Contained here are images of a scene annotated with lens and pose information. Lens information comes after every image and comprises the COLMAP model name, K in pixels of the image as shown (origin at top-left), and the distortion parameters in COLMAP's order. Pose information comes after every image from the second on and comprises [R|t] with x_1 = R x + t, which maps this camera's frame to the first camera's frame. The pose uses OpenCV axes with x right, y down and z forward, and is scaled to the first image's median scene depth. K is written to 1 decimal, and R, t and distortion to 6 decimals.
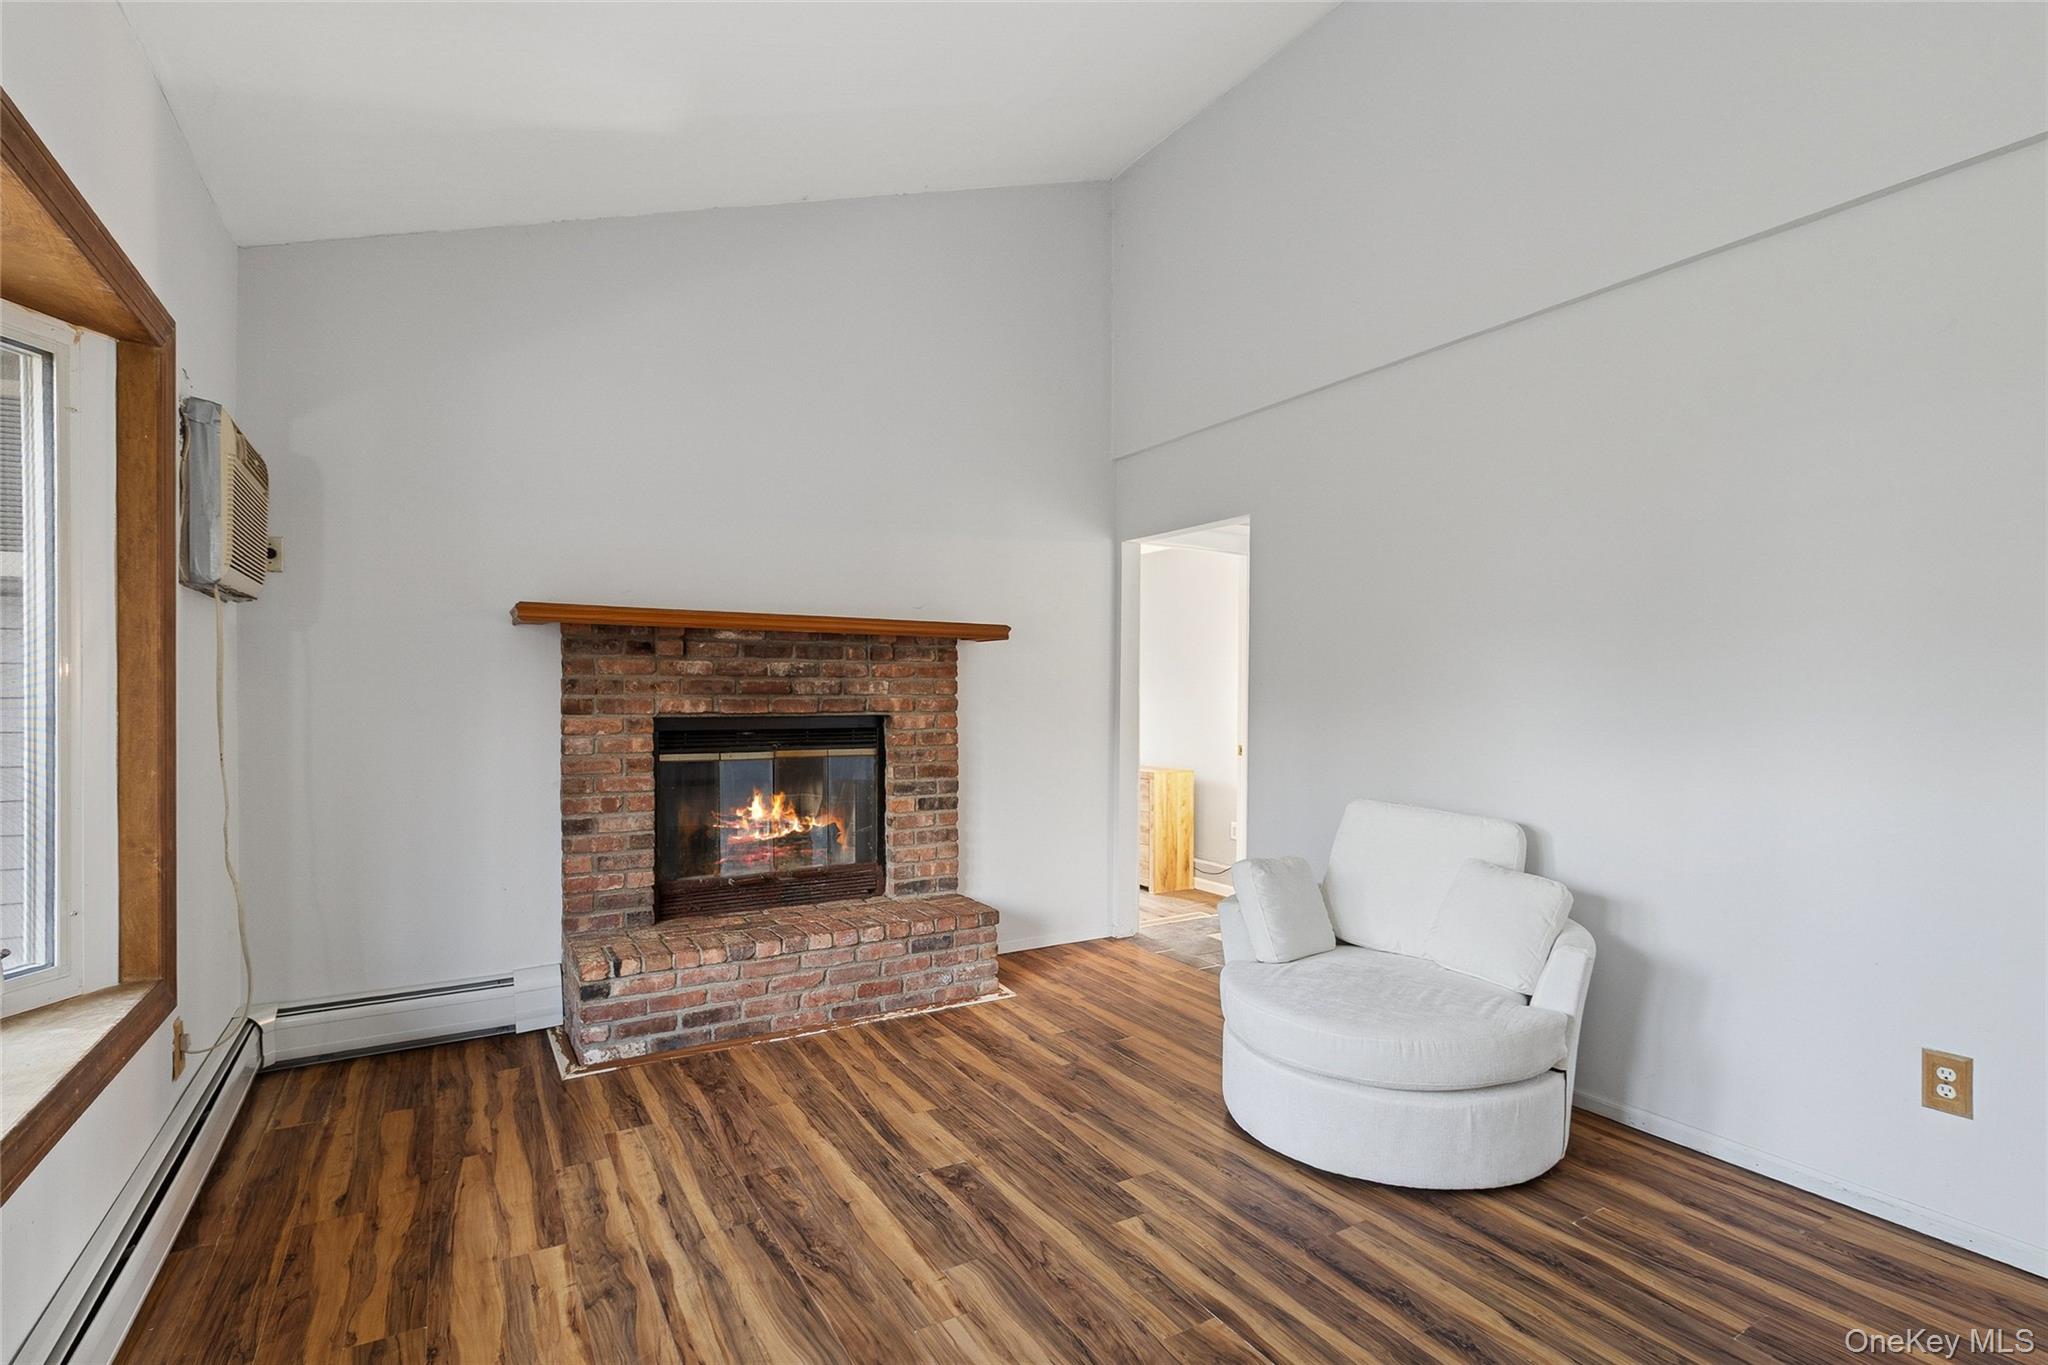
lens RADIAL K [[971.2, 0, 1055.1], [0, 971.2, 715.4], [0, 0, 1]] dist [0.002265, 0.000408]
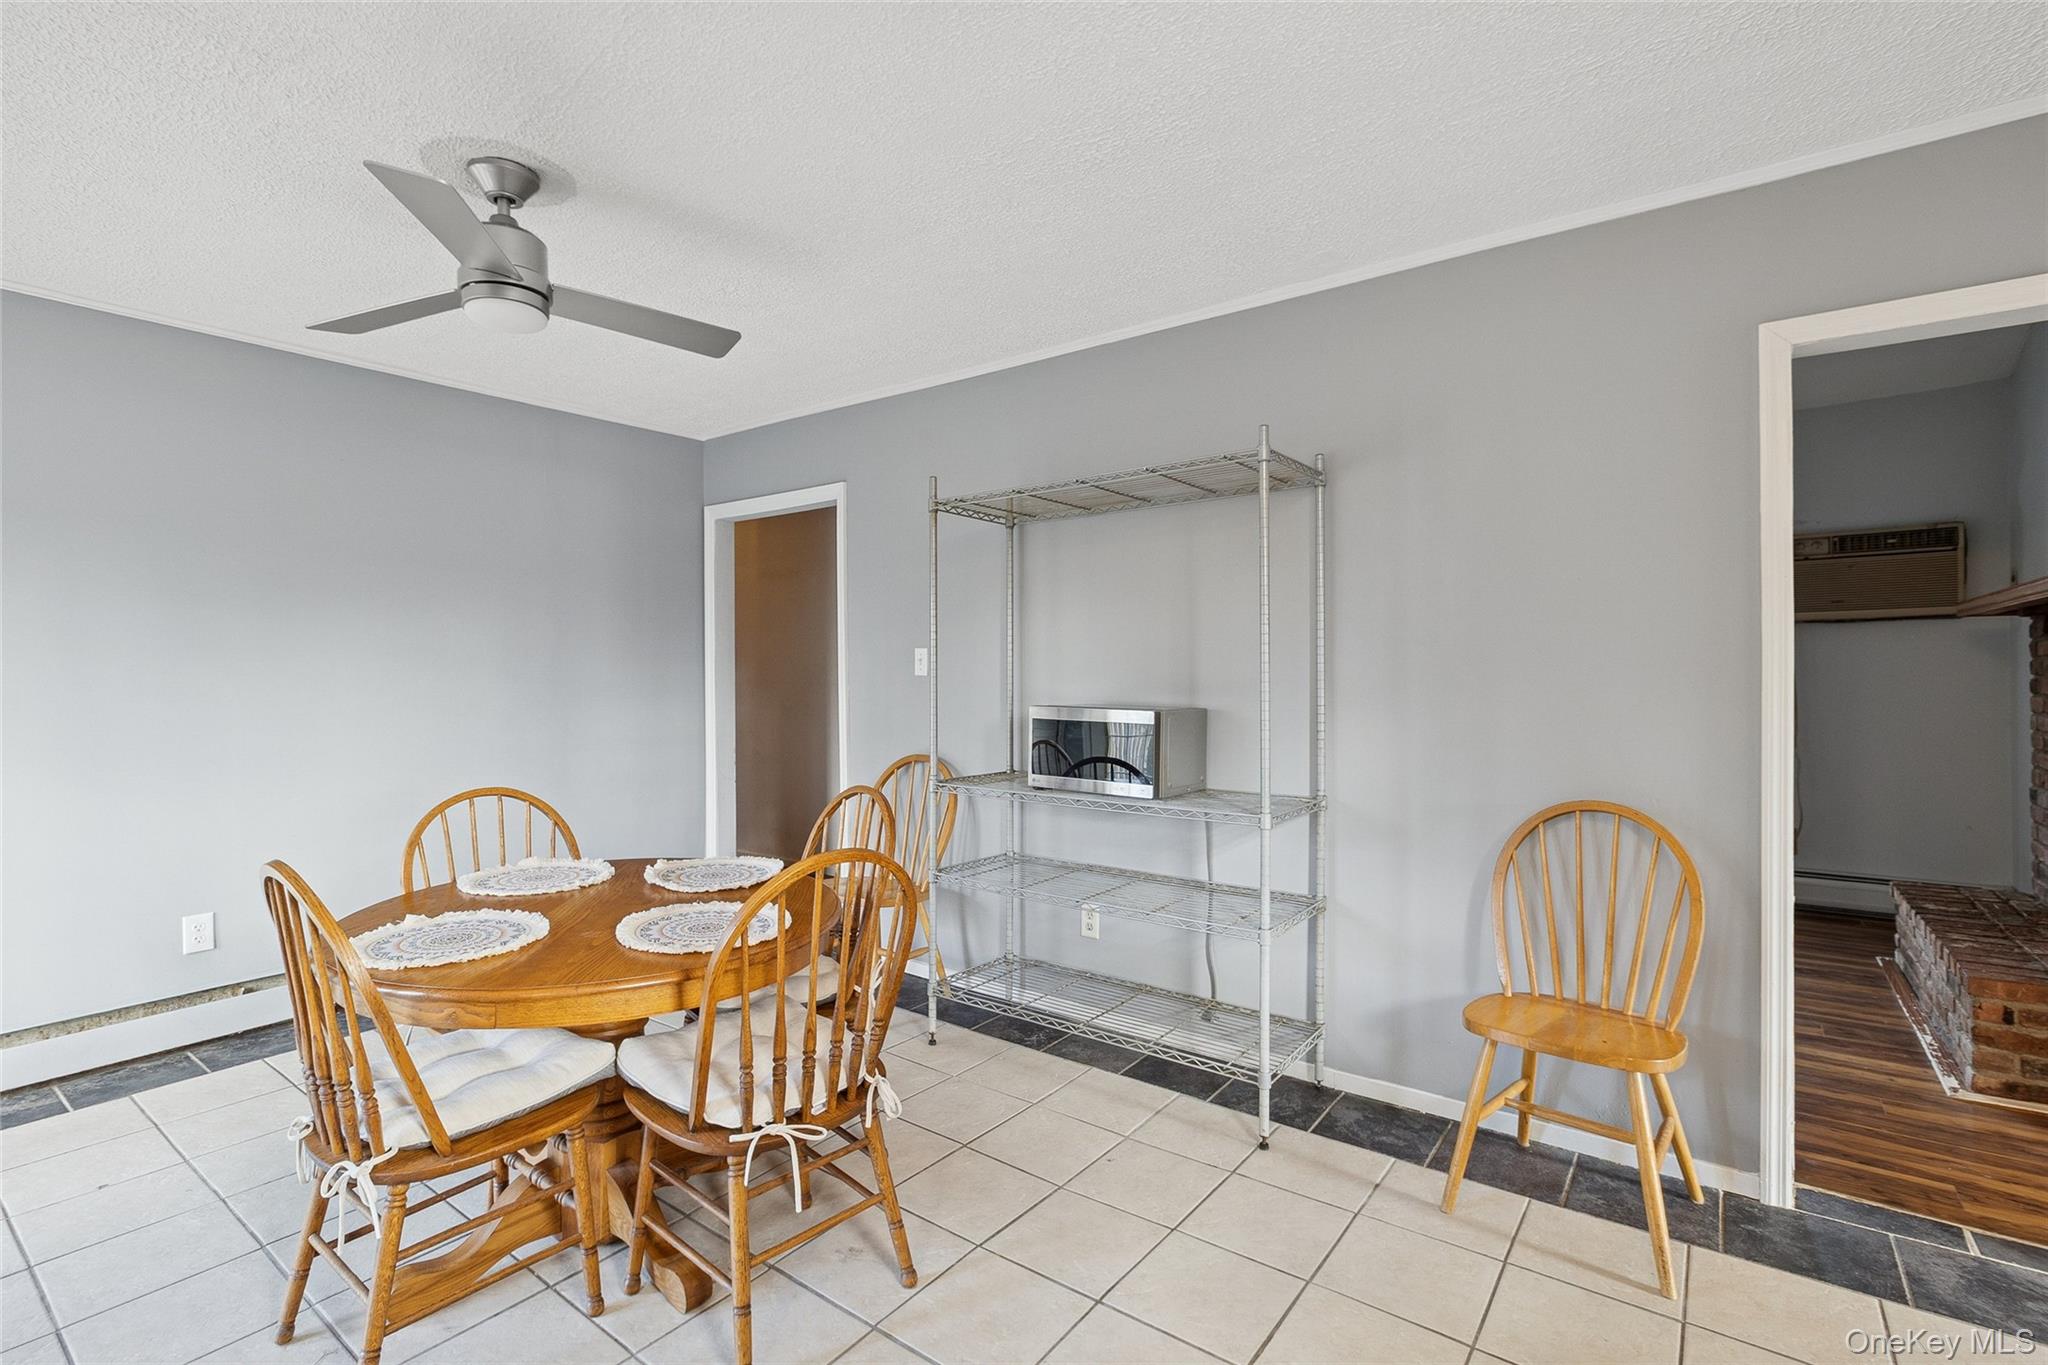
lens RADIAL K [[954.2, 0, 1029.1], [0, 954.2, 673.4], [0, 0, 1]] dist [0.003963, 0.000662]
pose [[-0.932899, -0.007177, -0.360067, 0.946479], [-0.012319, 0.999852, 0.011988, -0.022198], [0.359928, 0.015619, -0.932849, 1.584738]]
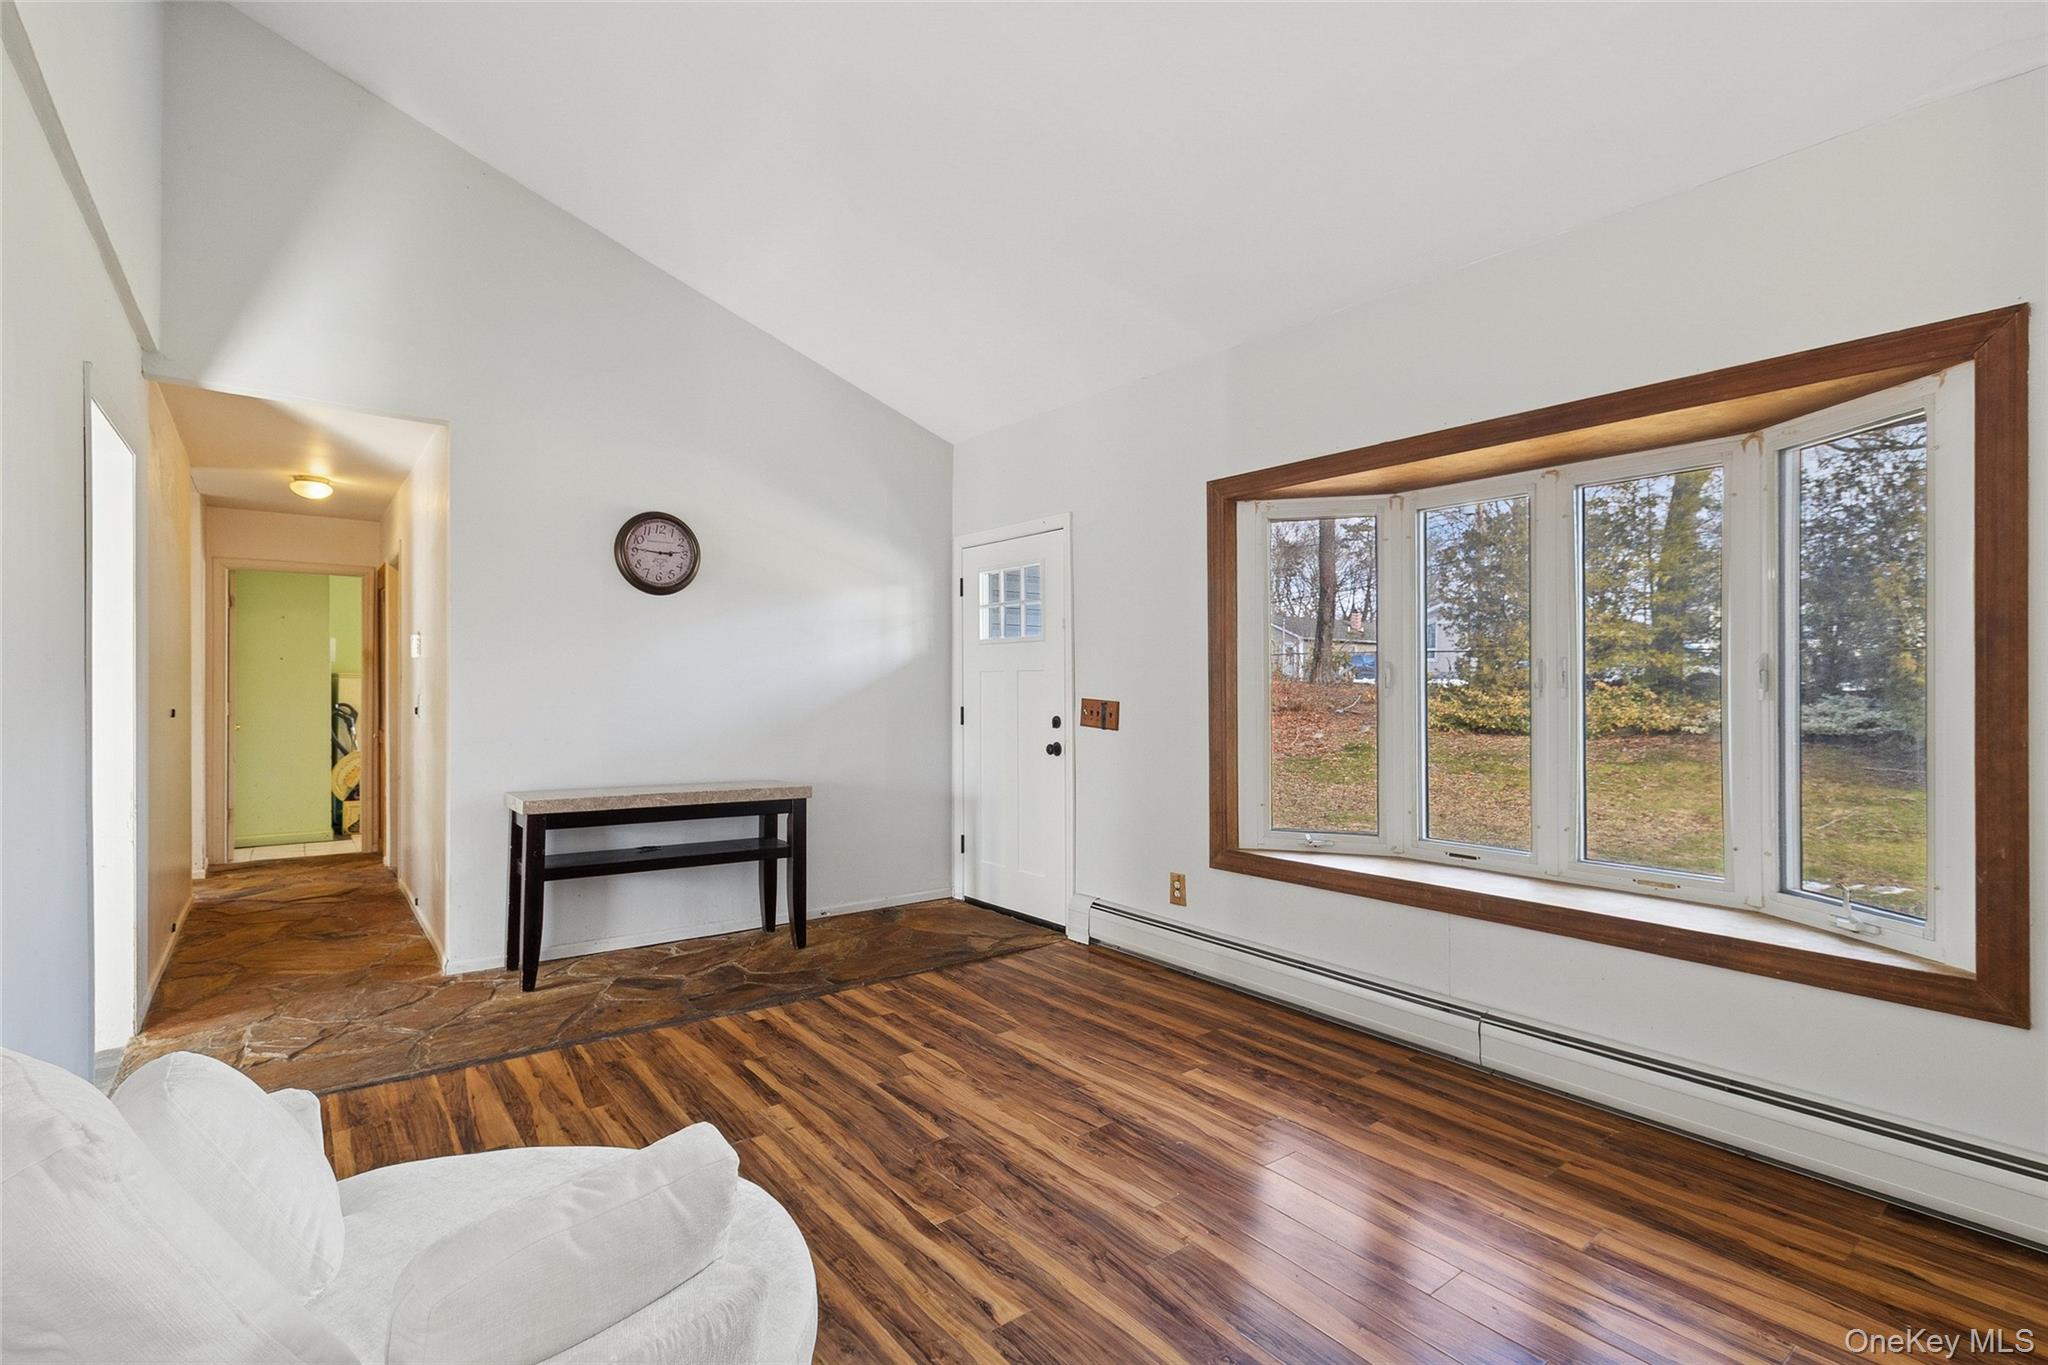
lens RADIAL K [[954.2, 0, 1029.1], [0, 954.2, 673.4], [0, 0, 1]] dist [0.003963, 0.000662]
pose [[-0.994836, -0.008000, -0.101175, 0.095548], [-0.008977, 0.999917, 0.009204, -0.027659], [0.101093, 0.010065, -0.994826, 1.173433]]
